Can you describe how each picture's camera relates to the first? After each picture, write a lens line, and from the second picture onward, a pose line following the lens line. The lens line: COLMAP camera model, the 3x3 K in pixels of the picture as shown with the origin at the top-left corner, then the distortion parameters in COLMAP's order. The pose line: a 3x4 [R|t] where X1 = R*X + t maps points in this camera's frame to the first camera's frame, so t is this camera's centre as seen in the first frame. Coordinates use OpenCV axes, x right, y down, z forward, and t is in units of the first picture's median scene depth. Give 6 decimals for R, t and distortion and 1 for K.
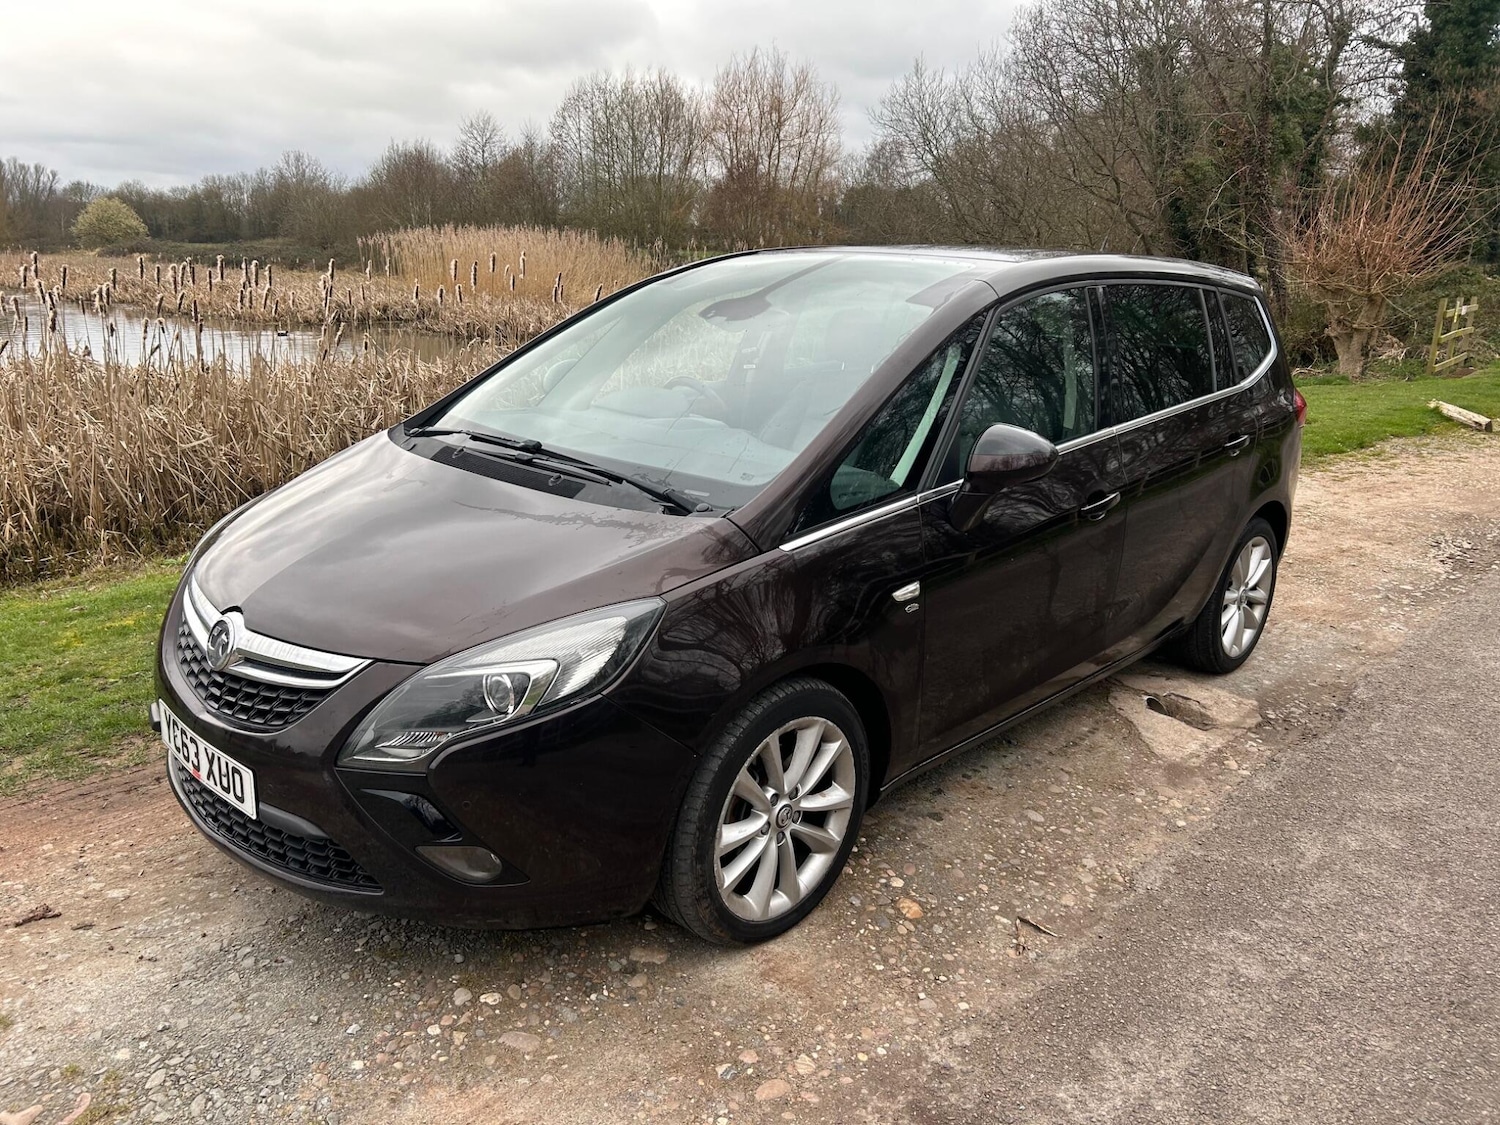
lens RADIAL K [[1115.4, 0, 751.7], [0, 1115.4, 568.2], [0, 0, 1]] dist [0.049664, -0.052252]
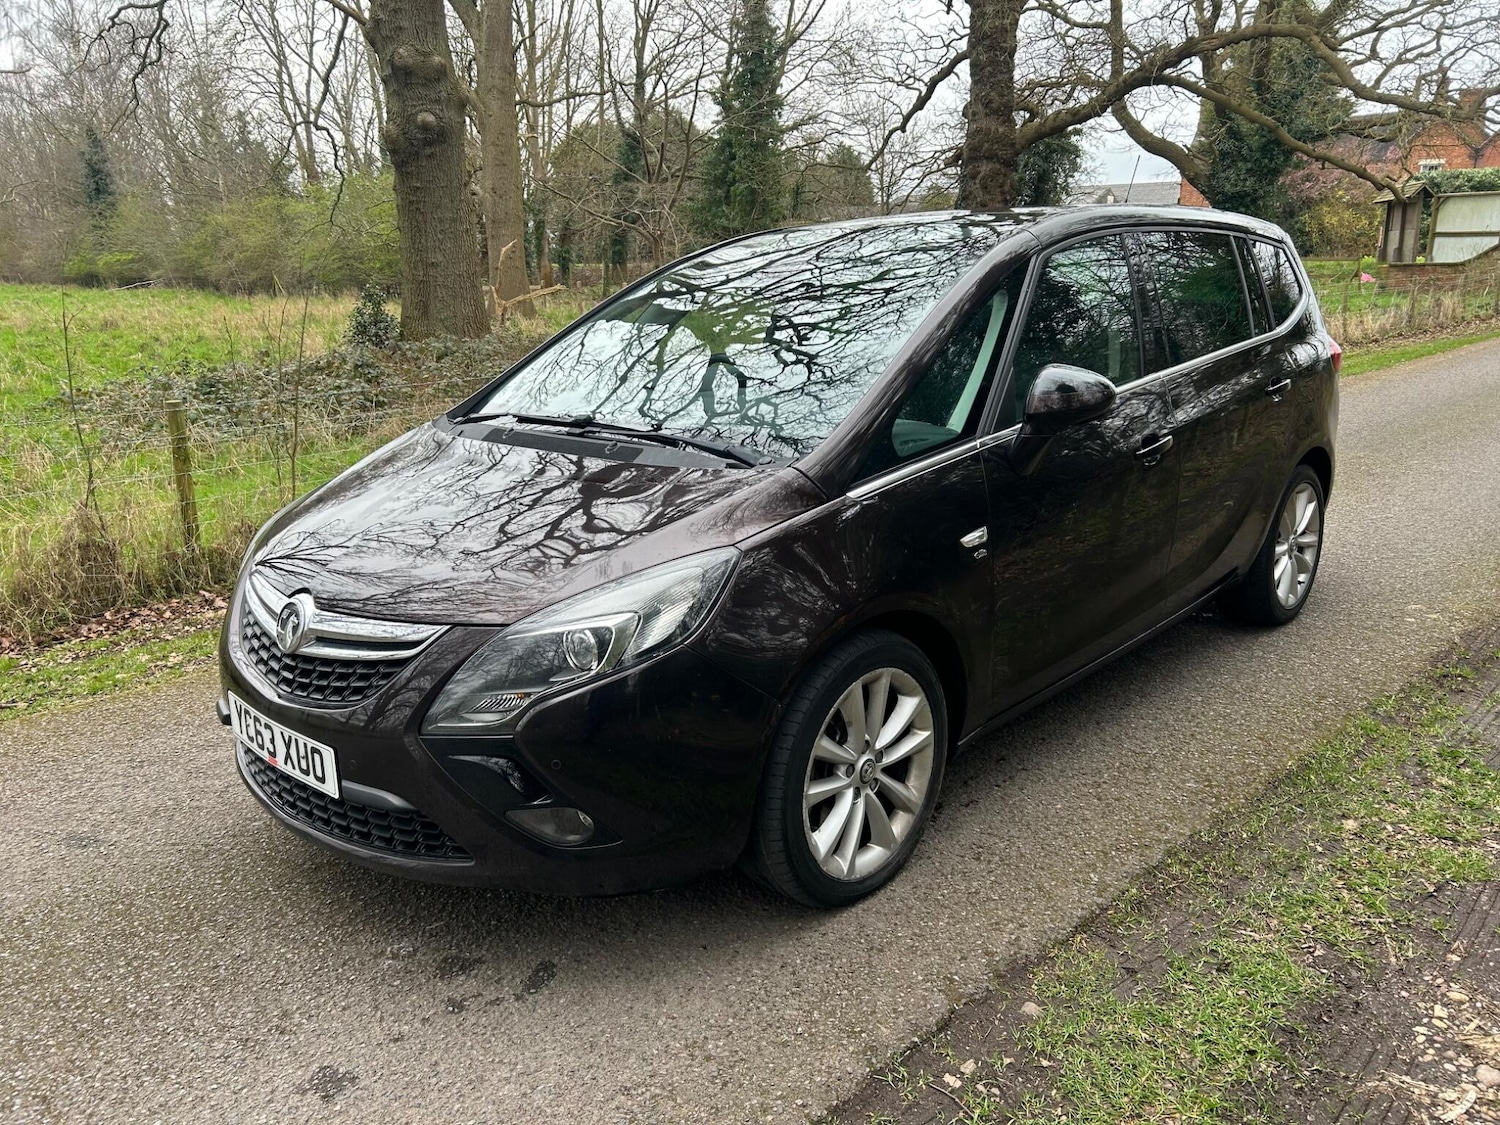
lens RADIAL K [[1115.4, 0, 755.5], [0, 1115.4, 564.1], [0, 0, 1]] dist [0.049664, -0.052252]
pose [[0.997968, -0.063487, -0.005466, -0.049451], [0.063344, 0.997720, -0.023270, 0.055114], [0.006931, 0.022877, 0.999714, 0.013101]]
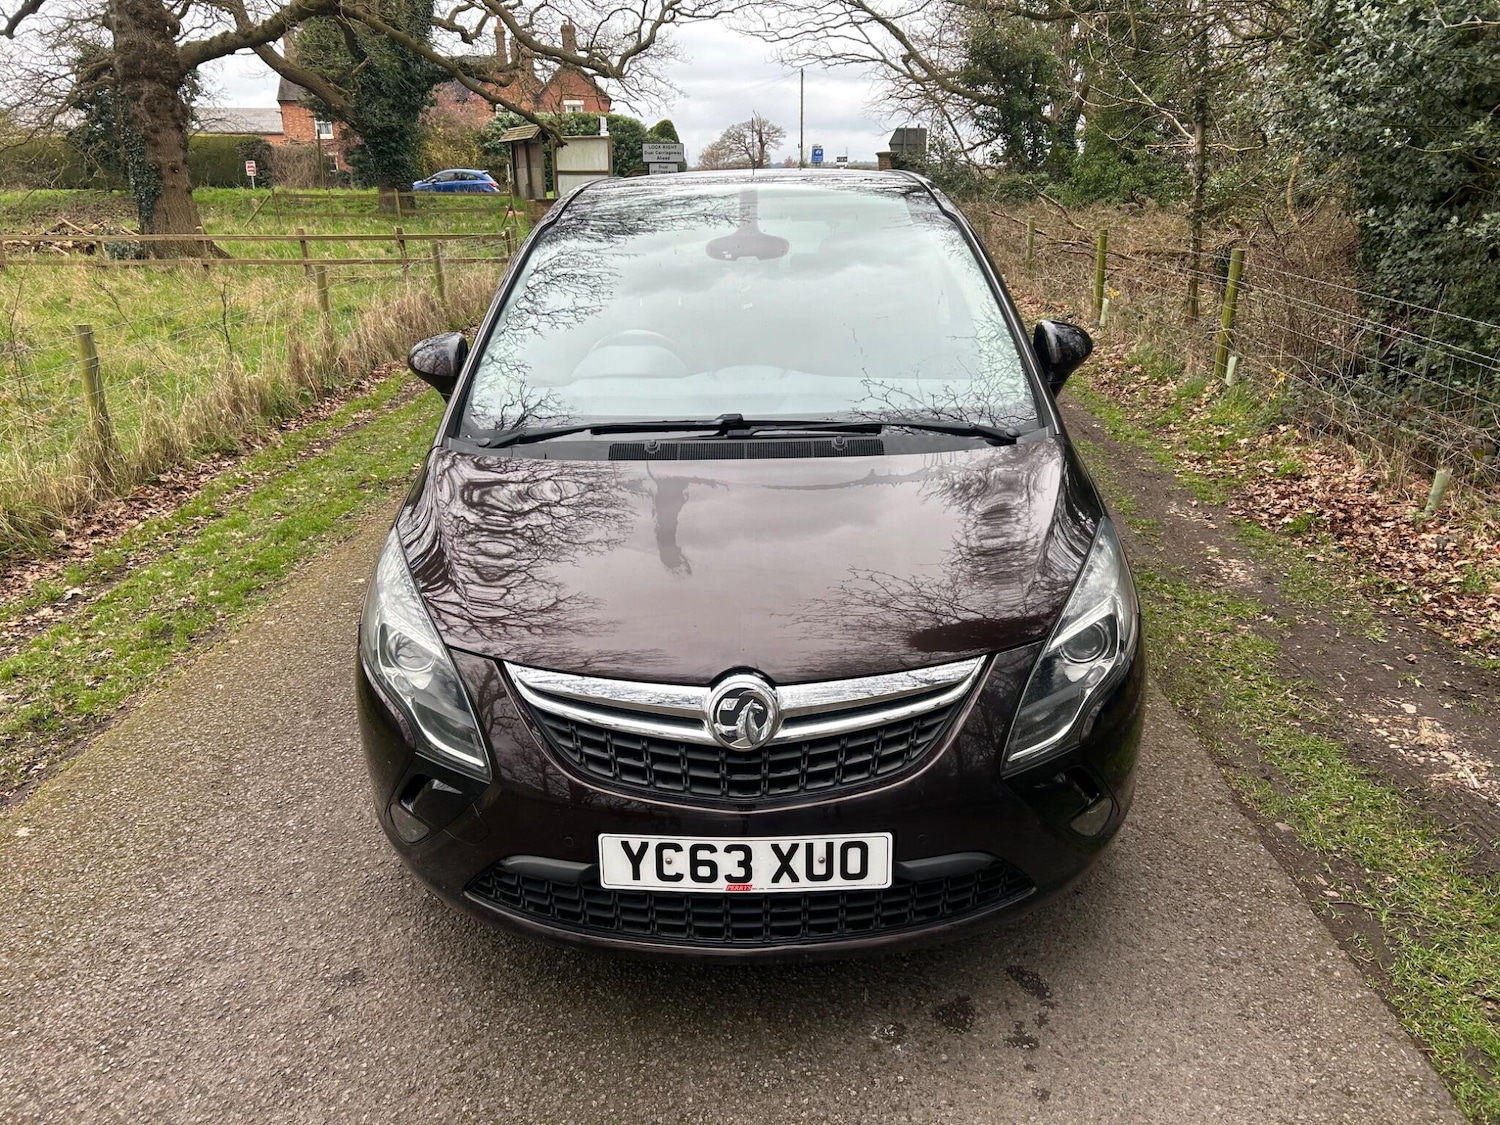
lens RADIAL K [[1115.4, 0, 725.3], [0, 1115.4, 551.7], [0, 0, 1]] dist [0.049664, -0.052252]
pose [[0.733526, -0.266953, 0.625041, -0.841777], [0.236534, 0.962414, 0.133456, -0.137067], [-0.637175, 0.049950, 0.769099, 0.353897]]
